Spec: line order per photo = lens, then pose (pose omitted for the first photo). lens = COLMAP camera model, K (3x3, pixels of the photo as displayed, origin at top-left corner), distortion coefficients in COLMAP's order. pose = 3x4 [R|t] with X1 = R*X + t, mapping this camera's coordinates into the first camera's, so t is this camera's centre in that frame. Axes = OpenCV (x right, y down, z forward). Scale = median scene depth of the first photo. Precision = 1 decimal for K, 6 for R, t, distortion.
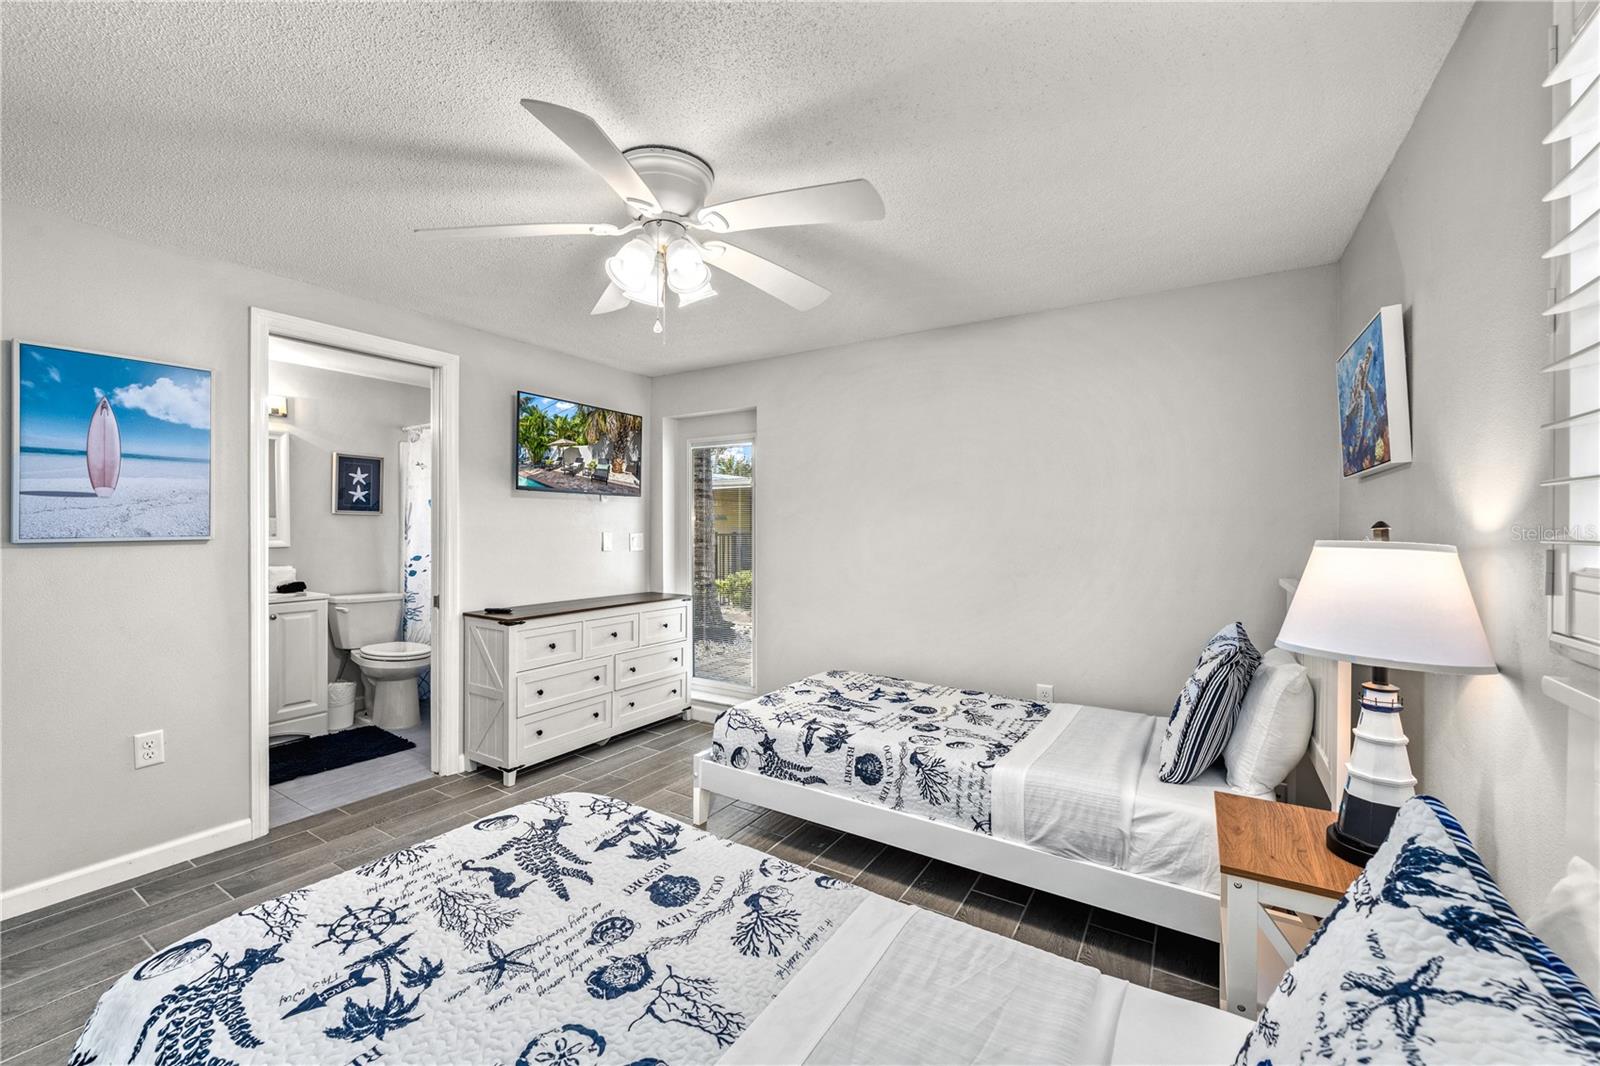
lens RADIAL K [[644.2, 0, 795.9], [0, 644.2, 530.8], [0, 0, 1]] dist [-0.001274, 0.000007]
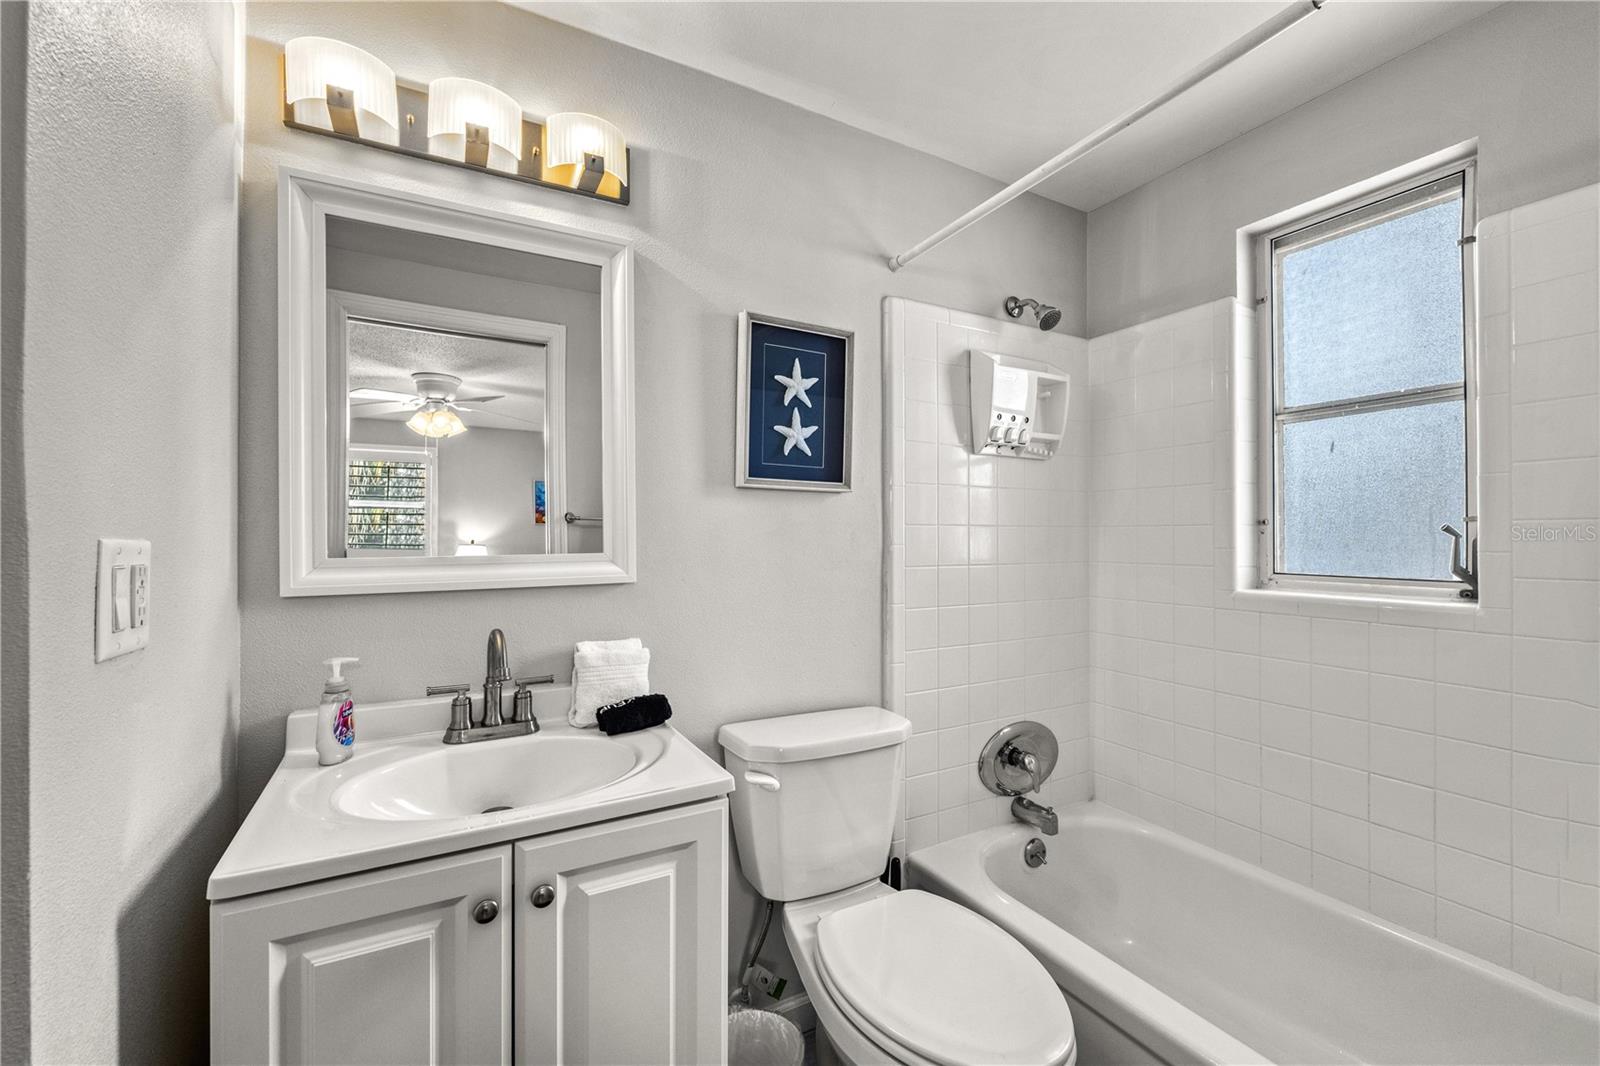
lens RADIAL K [[644.2, 0, 802.5], [0, 644.2, 532.6], [0, 0, 1]] dist [-0.001274, 0.000007]
pose [[0.867200, -0.002251, -0.497955, -0.502567], [0.002502, 0.999997, -0.000163, -0.000668], [0.497954, -0.001105, 0.867203, 0.695808]]
